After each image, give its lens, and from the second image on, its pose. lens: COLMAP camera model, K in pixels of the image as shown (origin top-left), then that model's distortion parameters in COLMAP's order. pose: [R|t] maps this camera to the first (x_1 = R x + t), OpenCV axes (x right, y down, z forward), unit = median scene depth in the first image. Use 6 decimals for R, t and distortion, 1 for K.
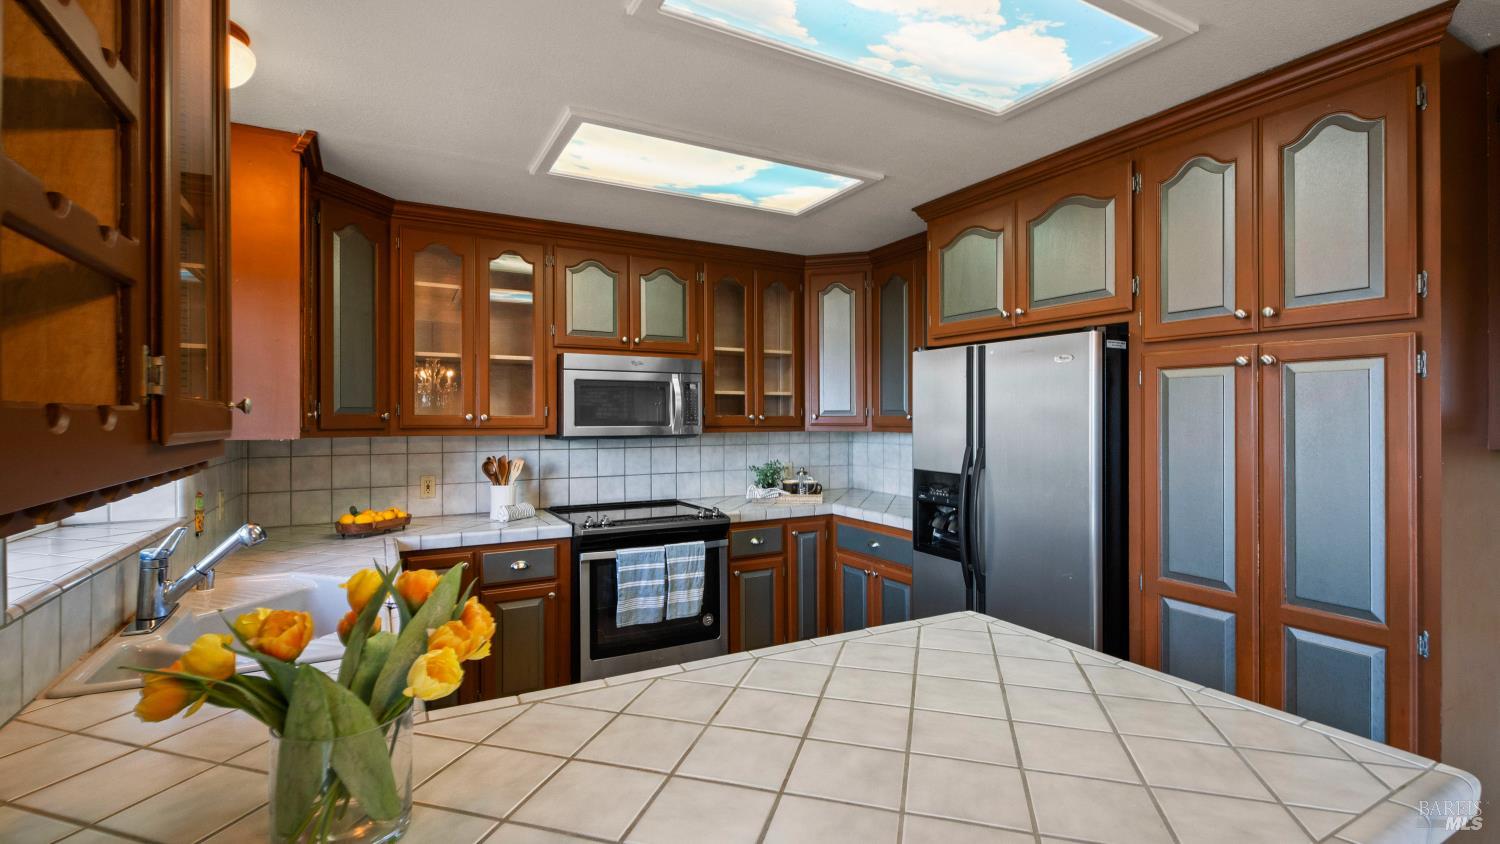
lens RADIAL K [[683.6, 0, 752.1], [0, 683.6, 414.0], [0, 0, 1]] dist [0.007069, -0.003964]
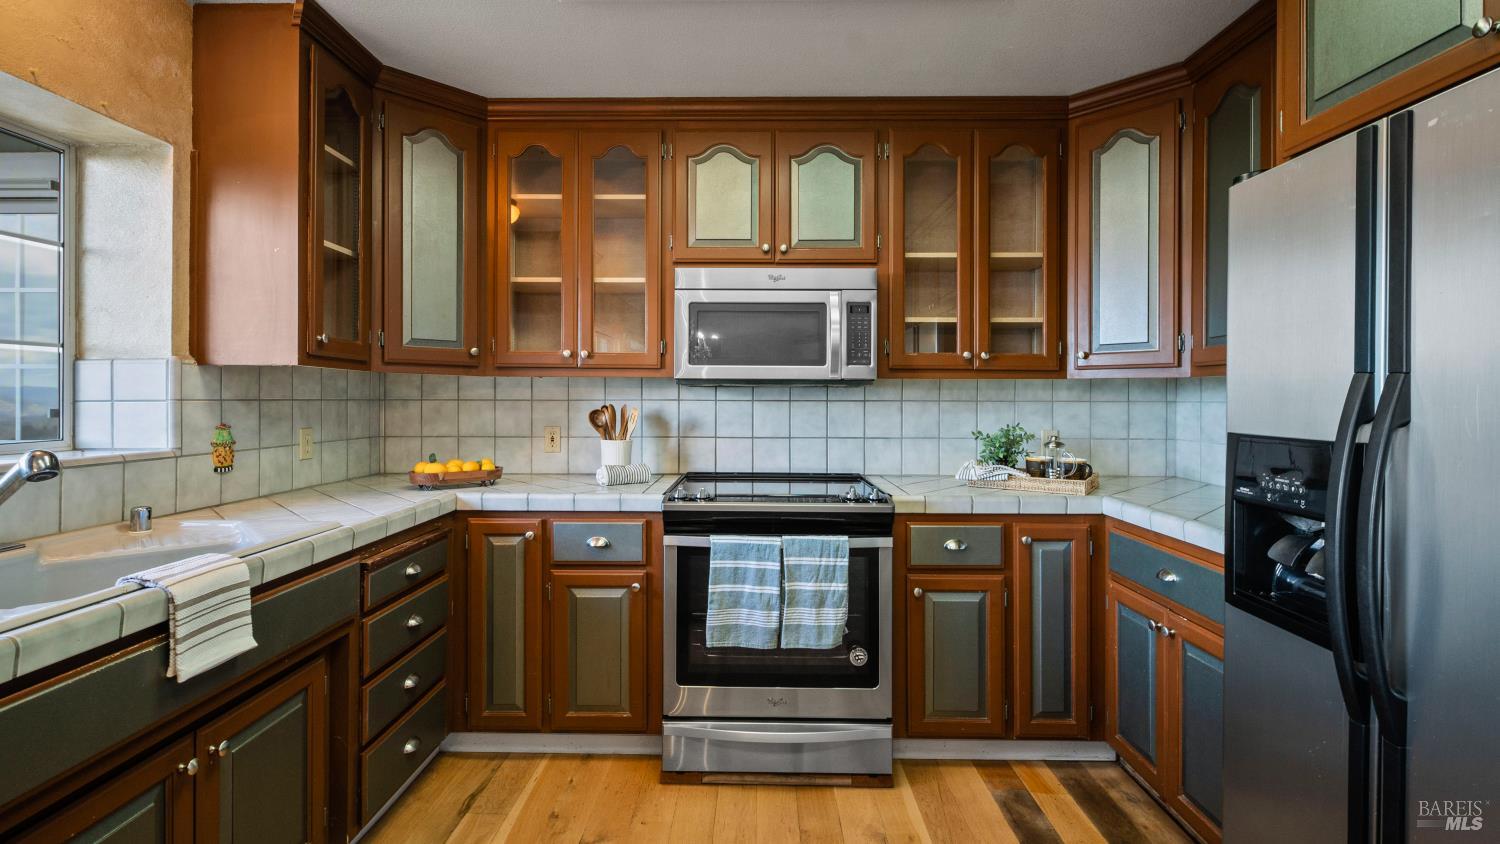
lens RADIAL K [[683.6, 0, 743.1], [0, 683.6, 400.2], [0, 0, 1]] dist [0.007069, -0.003964]
pose [[0.865069, 0.006929, -0.501605, 0.169386], [-0.003267, 0.999961, 0.008179, 0.050498], [0.501643, -0.005436, 0.865058, 0.384900]]
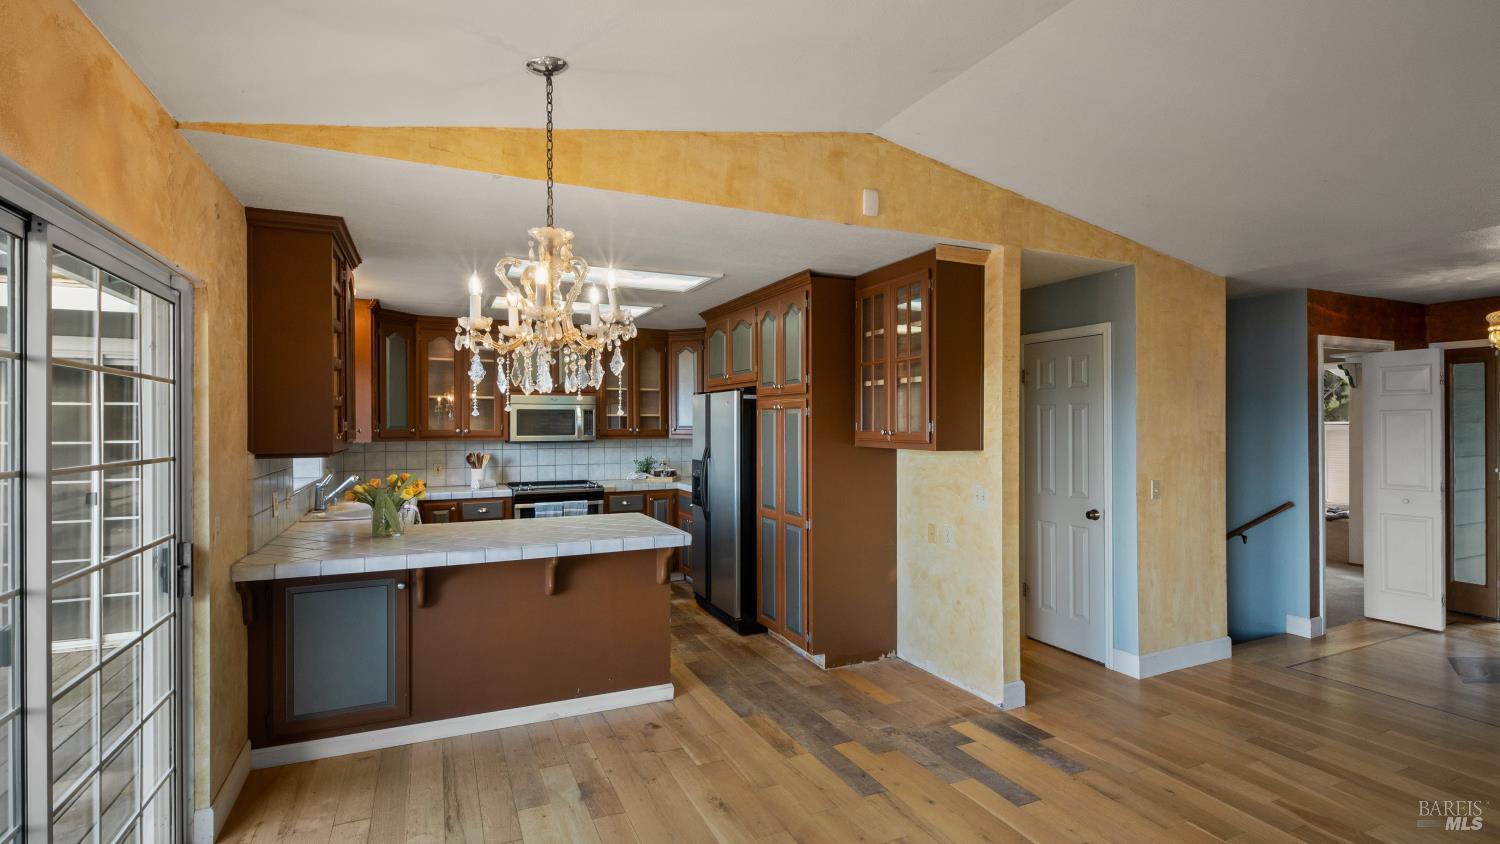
lens RADIAL K [[683.6, 0, 745.7], [0, 683.6, 424.1], [0, 0, 1]] dist [0.007069, -0.003964]
pose [[0.997508, -0.001335, -0.070534, 0.464842], [0.001617, 0.999991, 0.003951, -0.018957], [0.070528, -0.004055, 0.997502, -0.742666]]
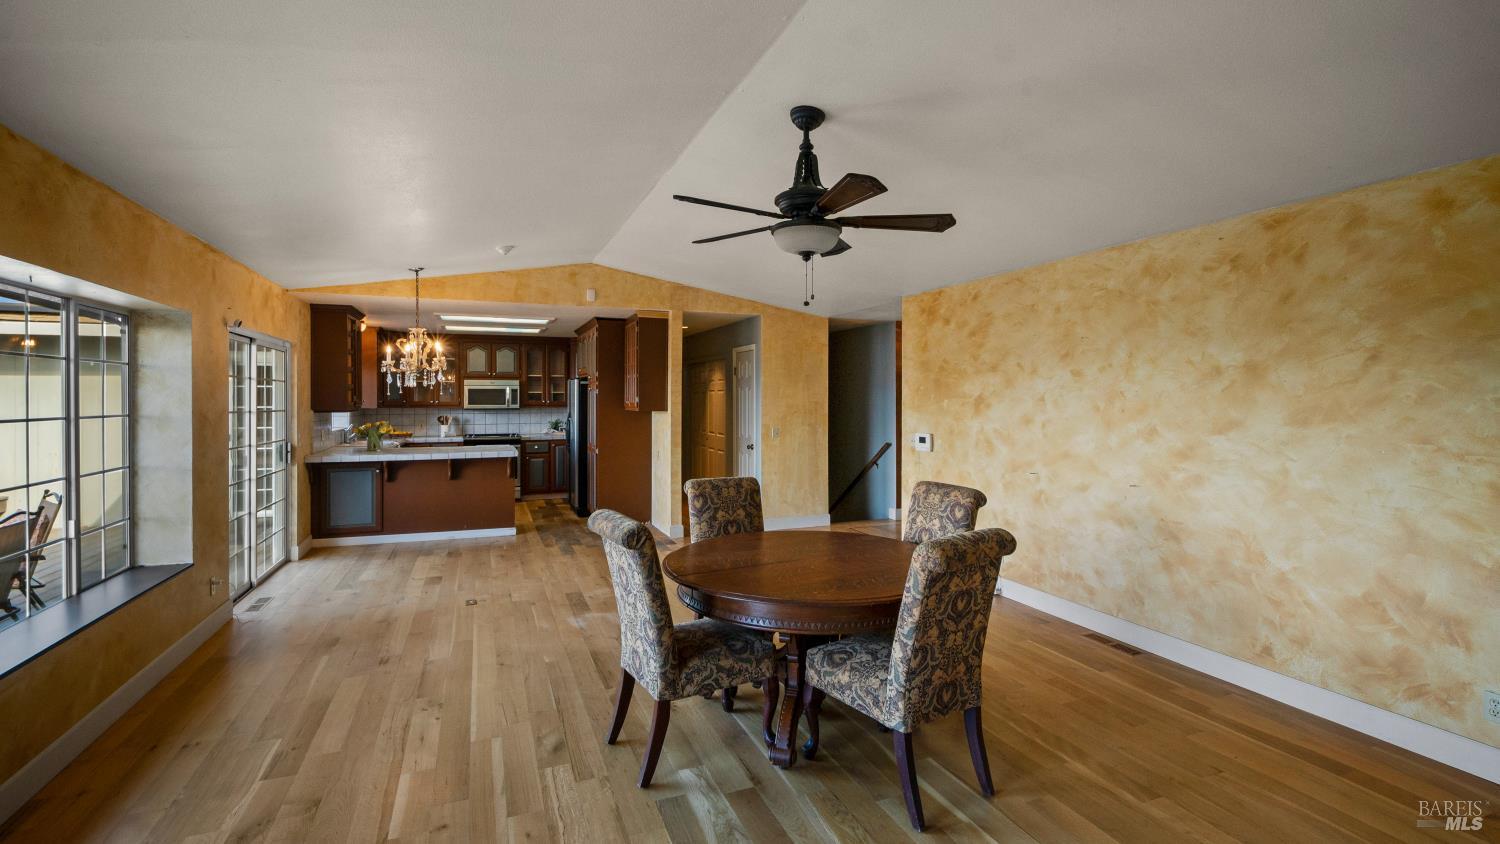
lens RADIAL K [[683.6, 0, 755.7], [0, 683.6, 398.9], [0, 0, 1]] dist [0.007069, -0.003964]
pose [[0.993253, -0.000632, -0.115963, 1.305809], [0.001155, 0.999989, 0.004444, -0.020551], [0.115959, -0.004548, 0.993244, -1.768488]]
